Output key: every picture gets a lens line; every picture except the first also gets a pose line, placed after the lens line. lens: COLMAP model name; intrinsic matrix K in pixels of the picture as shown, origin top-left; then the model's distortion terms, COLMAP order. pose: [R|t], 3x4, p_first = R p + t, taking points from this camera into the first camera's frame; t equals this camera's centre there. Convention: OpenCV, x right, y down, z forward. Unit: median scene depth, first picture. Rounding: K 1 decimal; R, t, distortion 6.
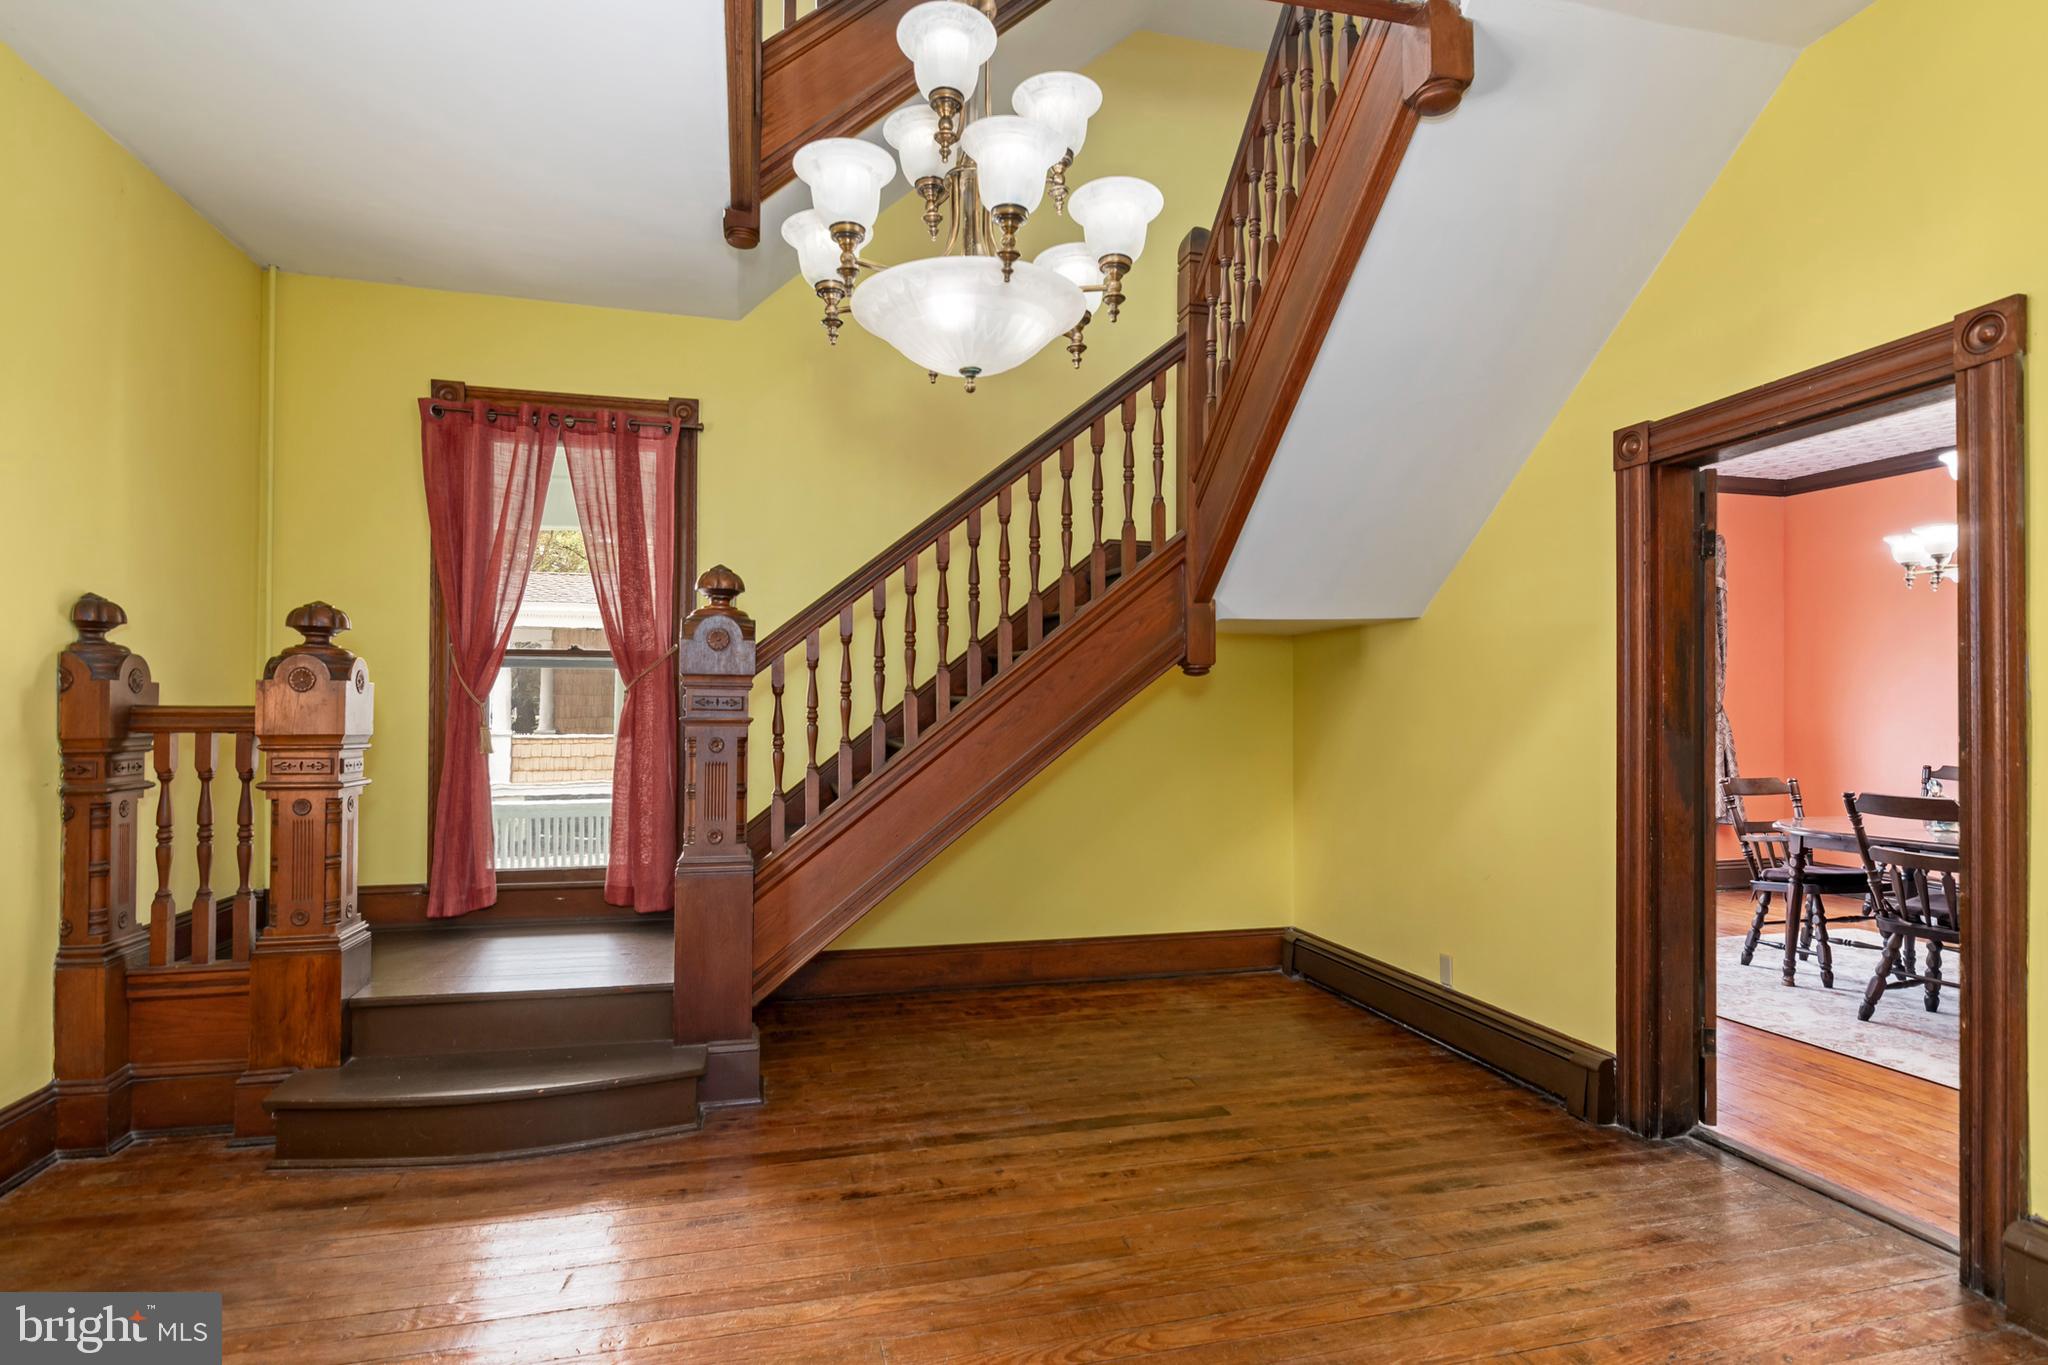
lens RADIAL K [[1008.2, 0, 1025.0], [0, 1008.2, 696.2], [0, 0, 1]] dist [-0.001276, -0.001089]
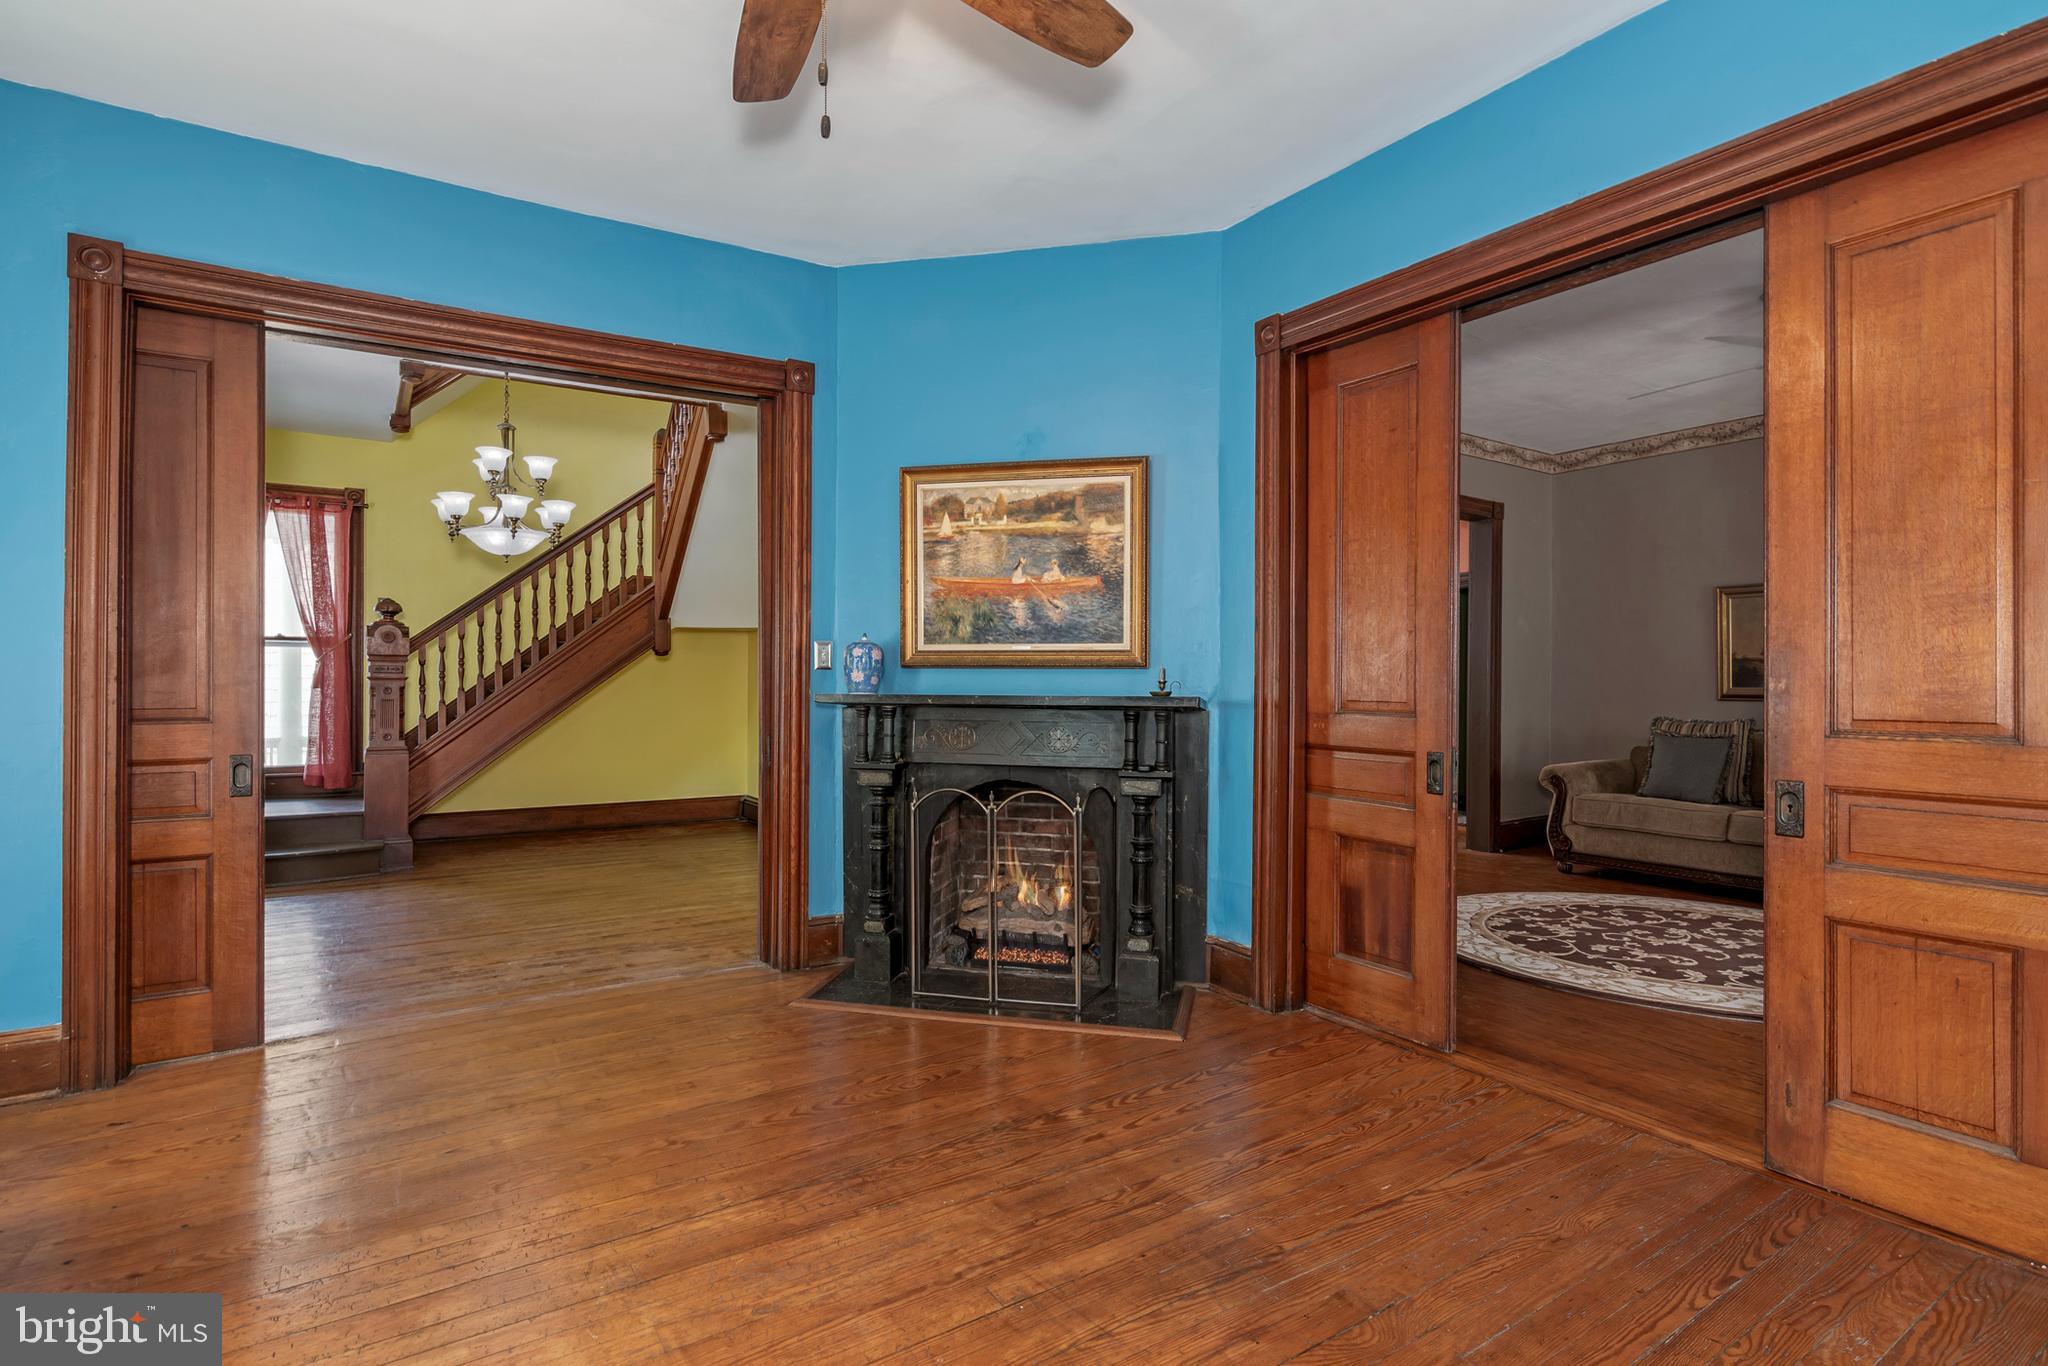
lens RADIAL K [[1008.2, 0, 1023.6], [0, 1008.2, 676.8], [0, 0, 1]] dist [-0.001276, -0.001089]
pose [[0.948080, 0.002571, 0.318021, 0.219489], [-0.010746, 0.999655, 0.023954, -0.035342], [-0.317850, -0.026128, 0.947781, -1.123771]]
